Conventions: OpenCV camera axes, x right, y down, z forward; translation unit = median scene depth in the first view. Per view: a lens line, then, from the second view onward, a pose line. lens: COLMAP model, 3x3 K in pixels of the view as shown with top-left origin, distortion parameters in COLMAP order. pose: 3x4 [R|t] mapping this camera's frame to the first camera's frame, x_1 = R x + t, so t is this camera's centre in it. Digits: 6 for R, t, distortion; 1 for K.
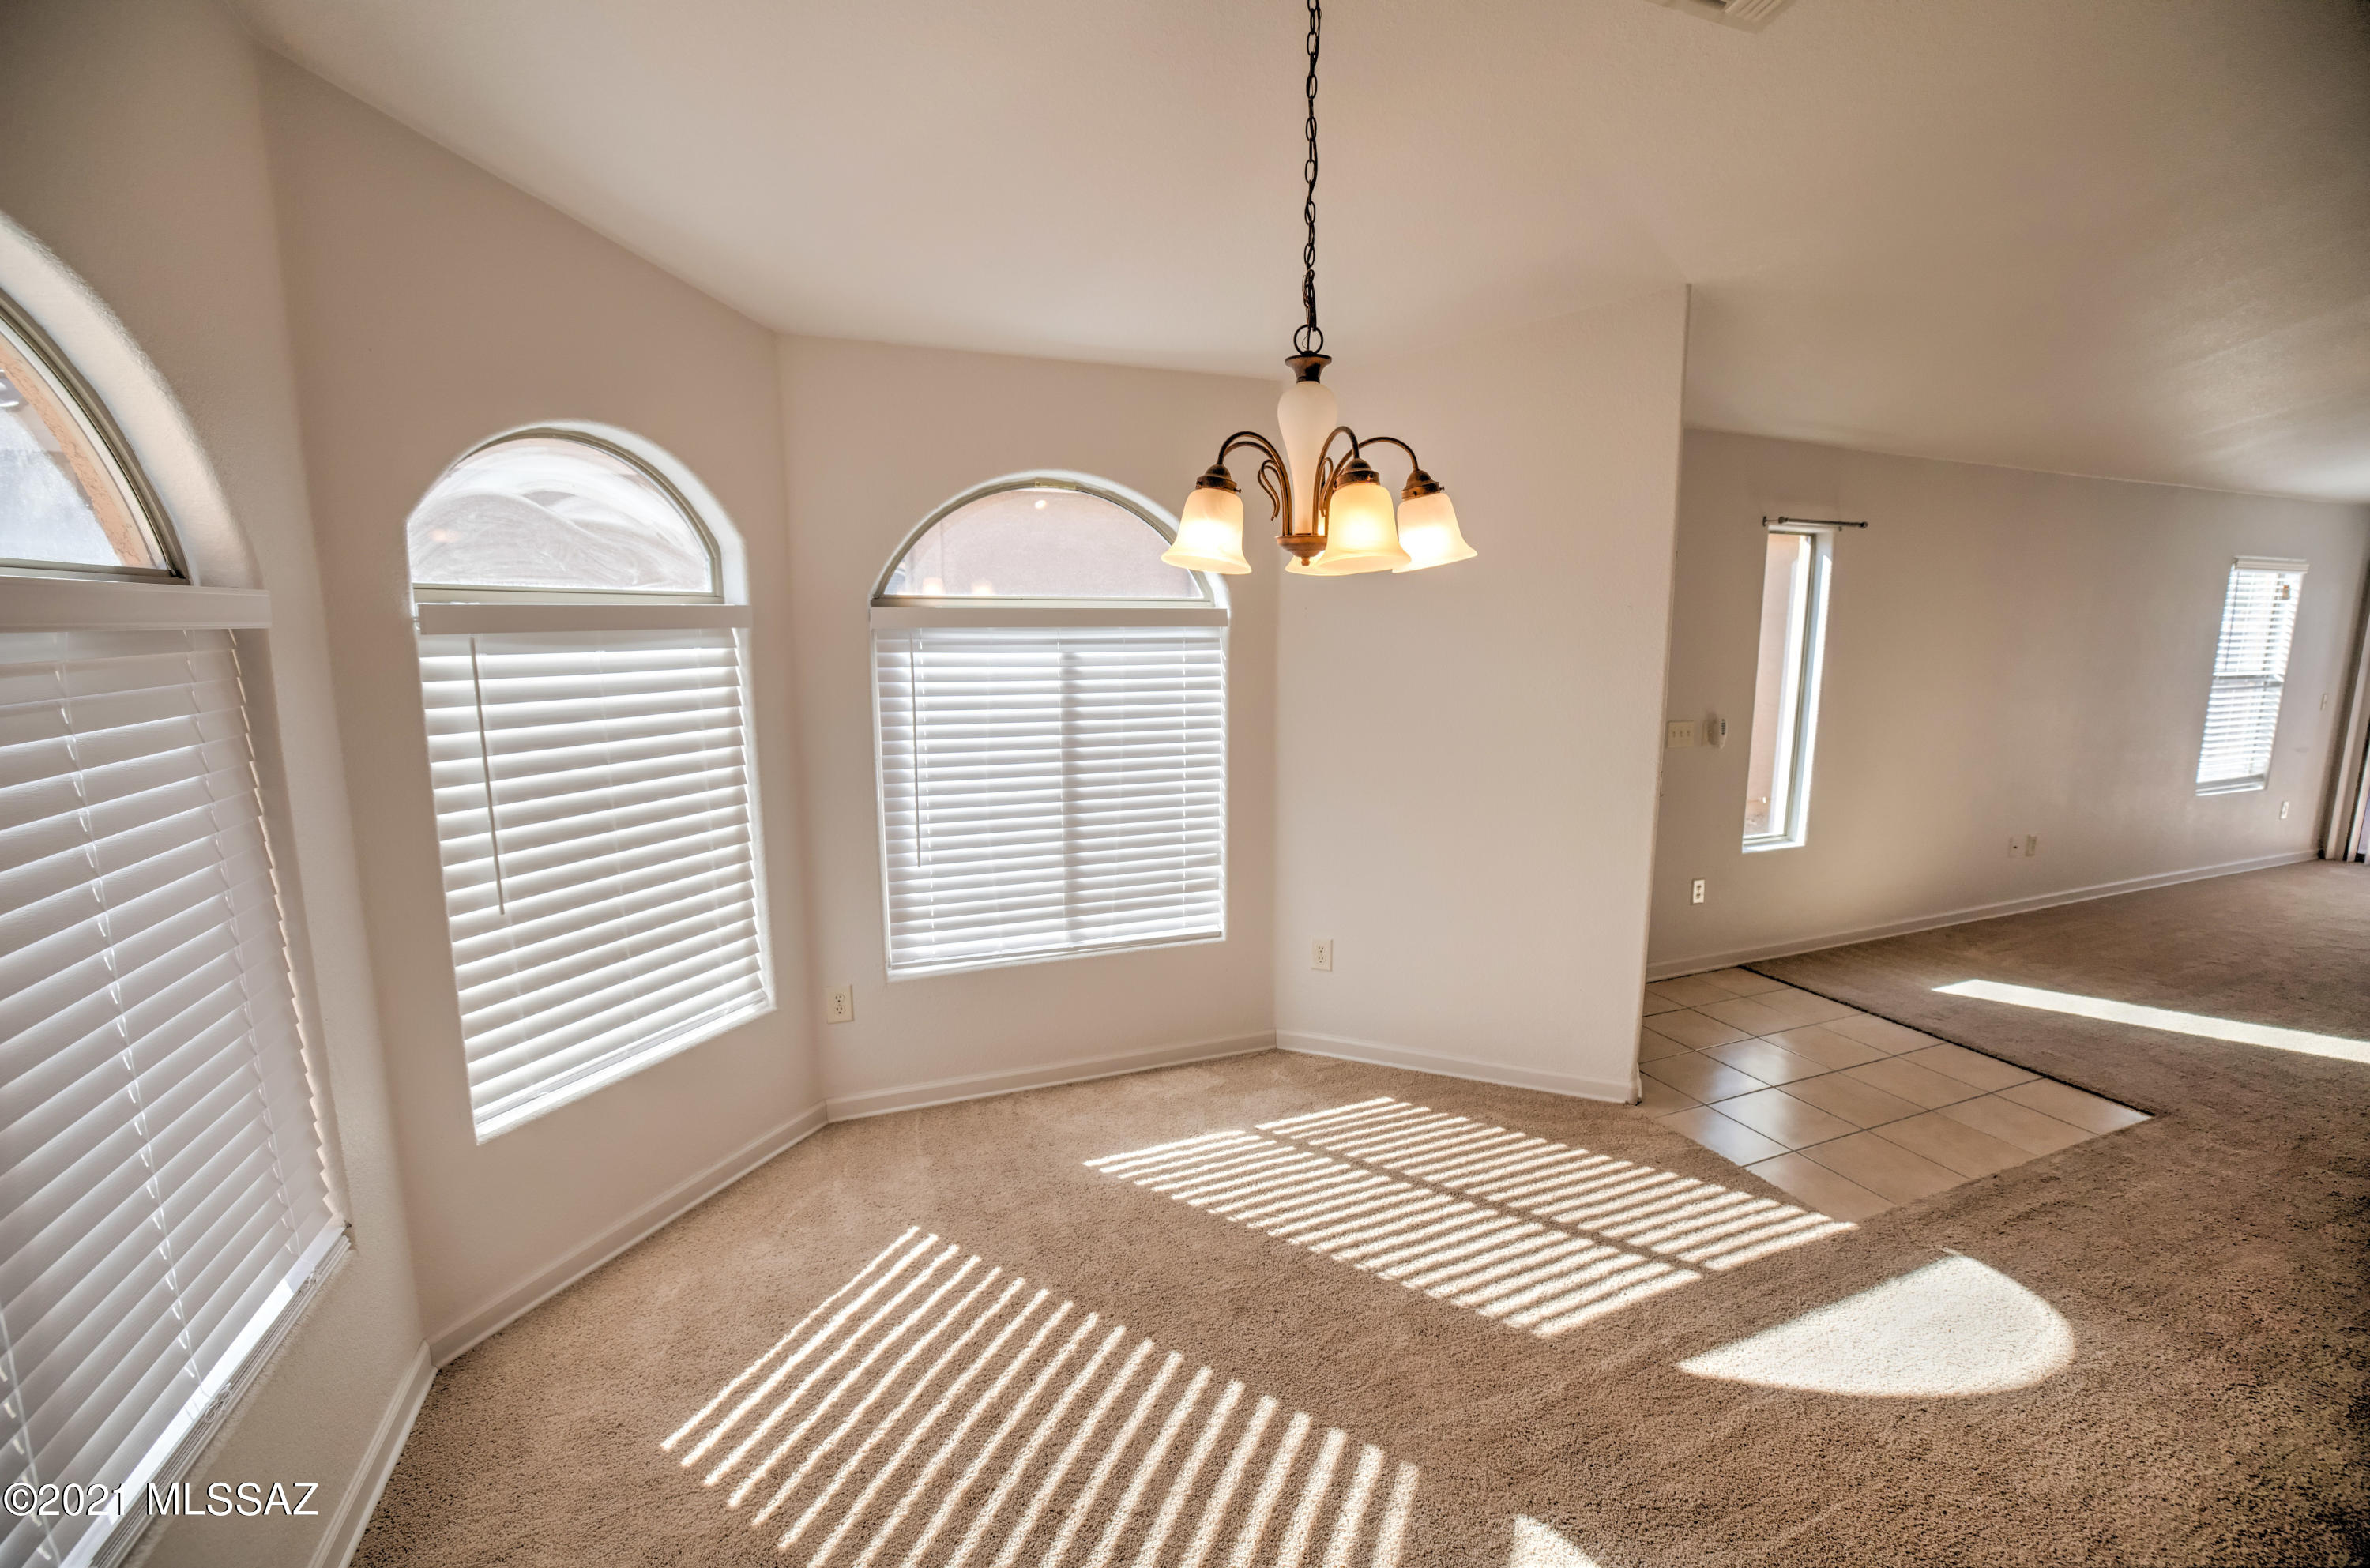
lens RADIAL K [[1015.2, 0, 1193.7], [0, 1015.2, 798.7], [0, 0, 1]] dist [-0.021223, 0.002893]
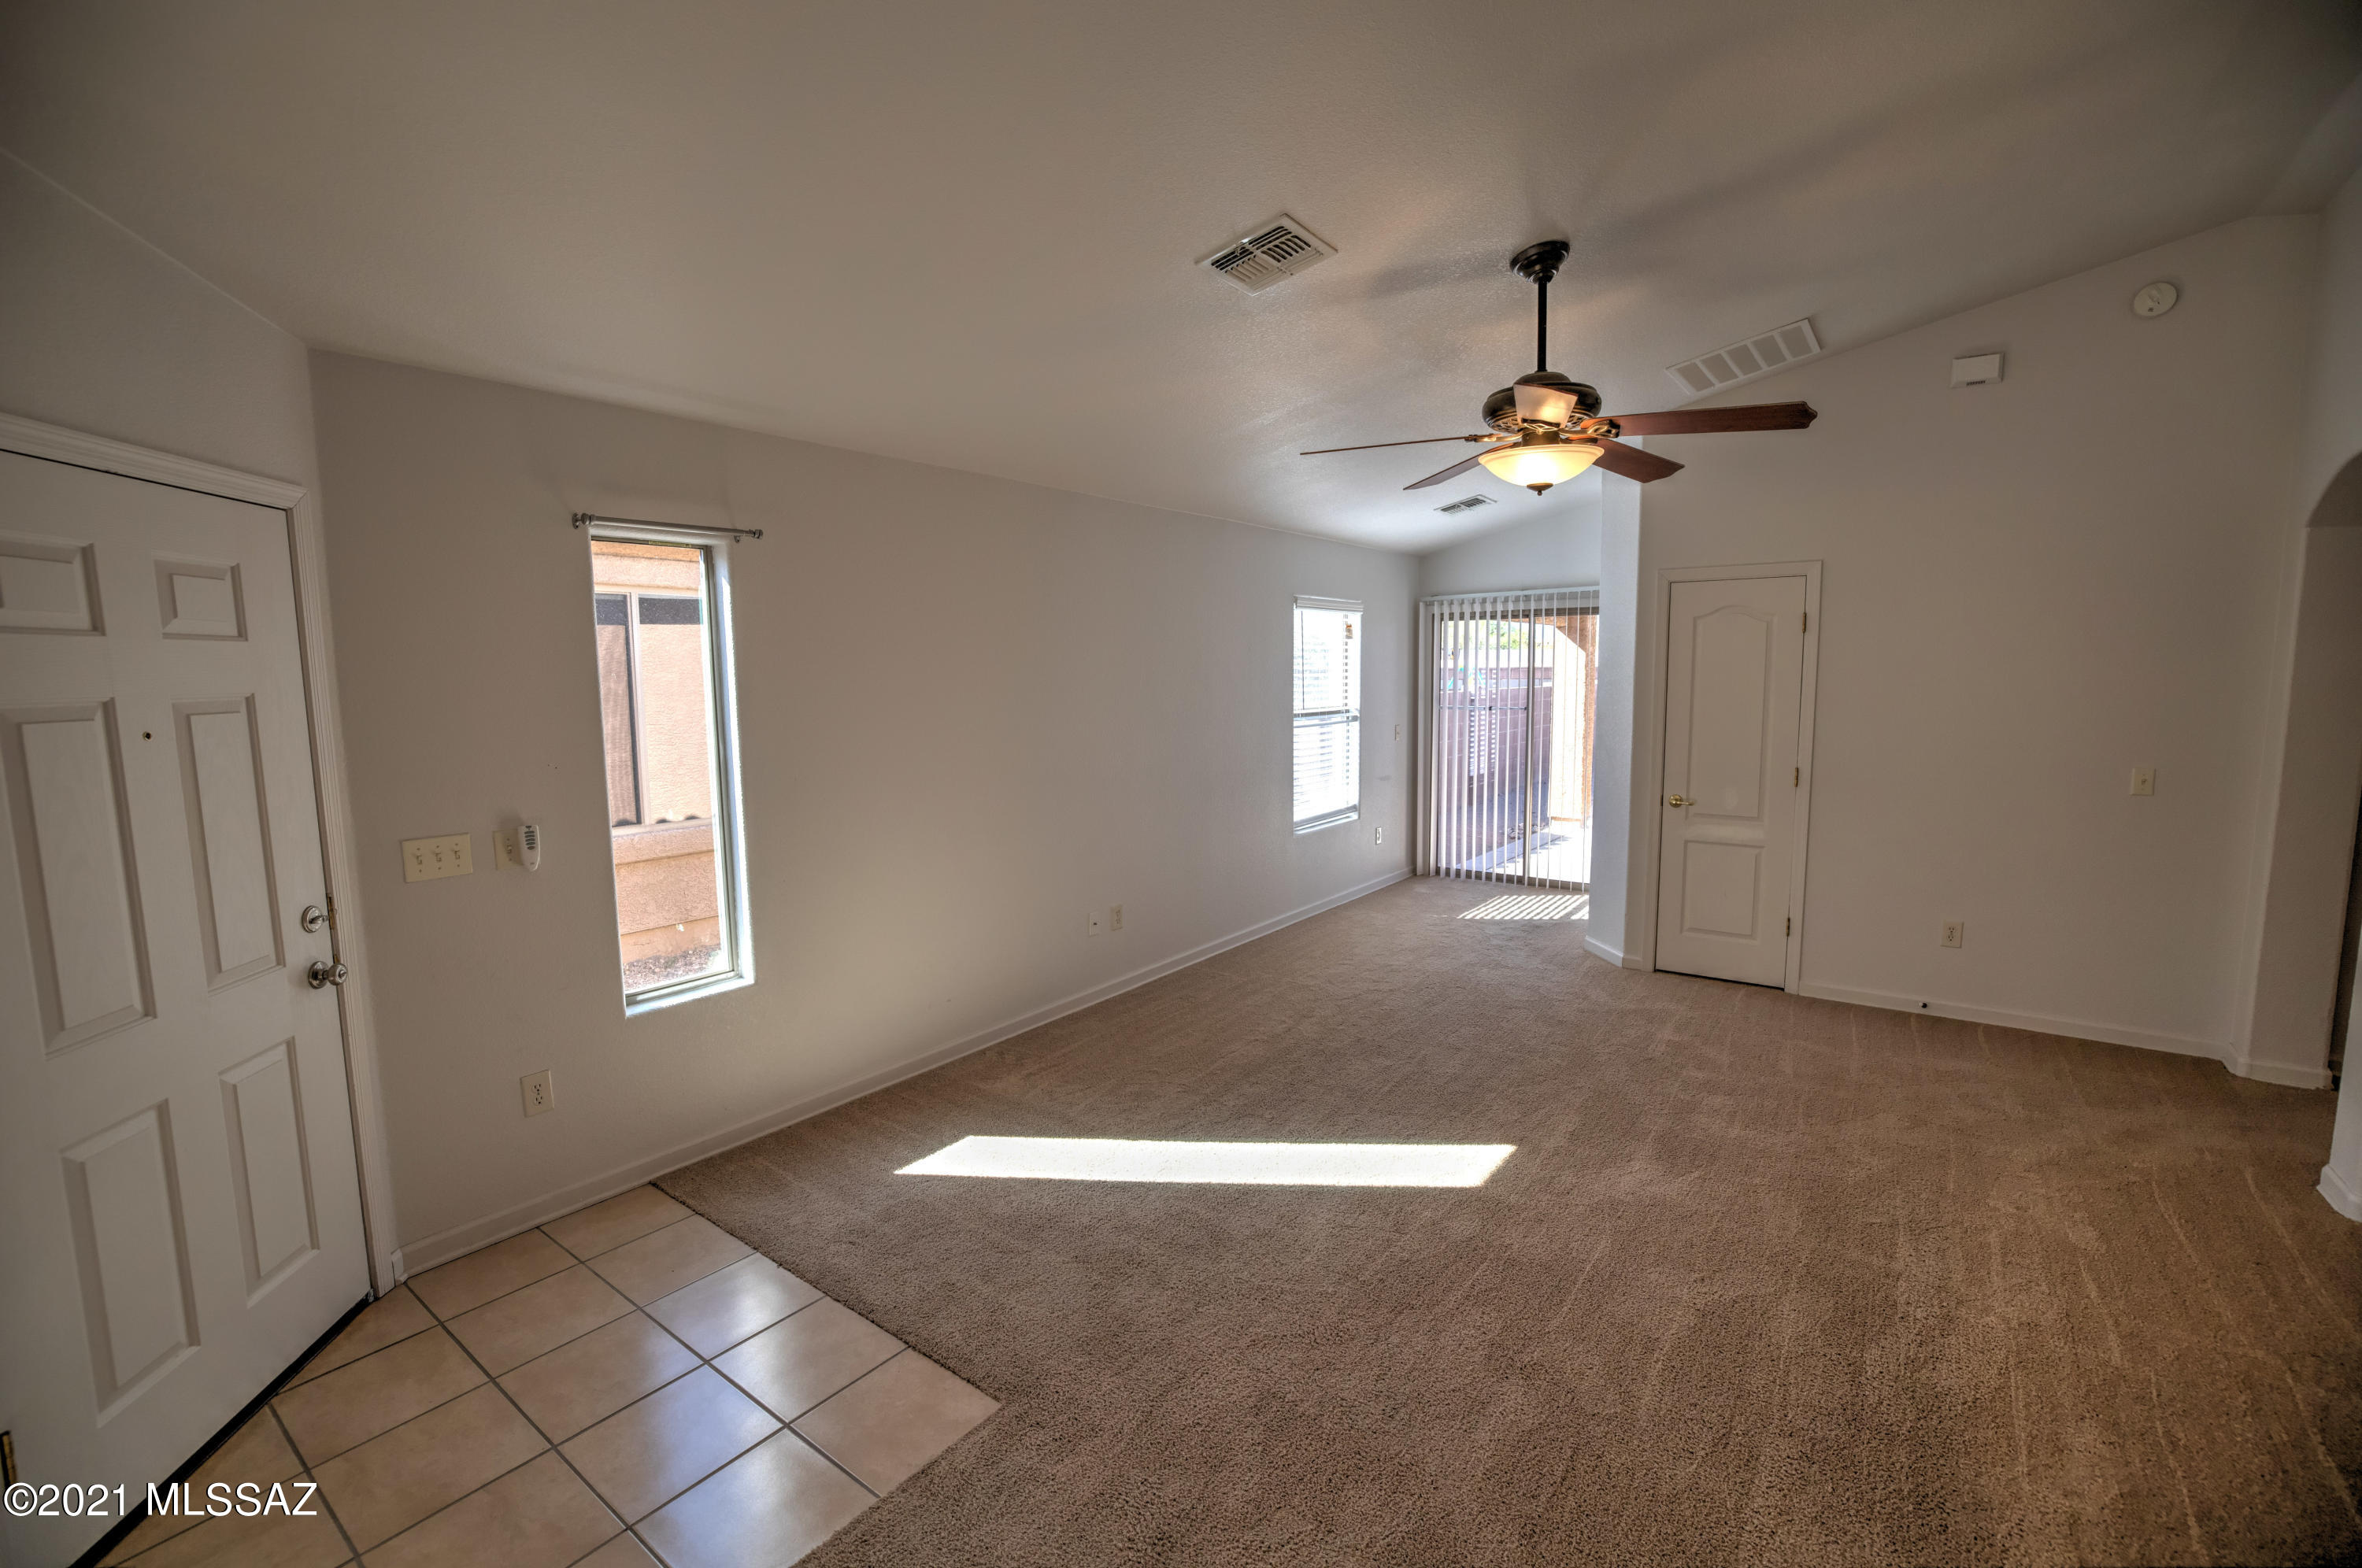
lens RADIAL K [[1011.7, 0, 1224.1], [0, 1011.7, 766.3], [0, 0, 1]] dist [-0.021223, 0.002893]
pose [[0.850917, -0.063037, 0.521505, 0.436577], [0.100654, 0.993944, -0.044090, -0.033196], [-0.515567, 0.090009, 0.852109, 0.179184]]
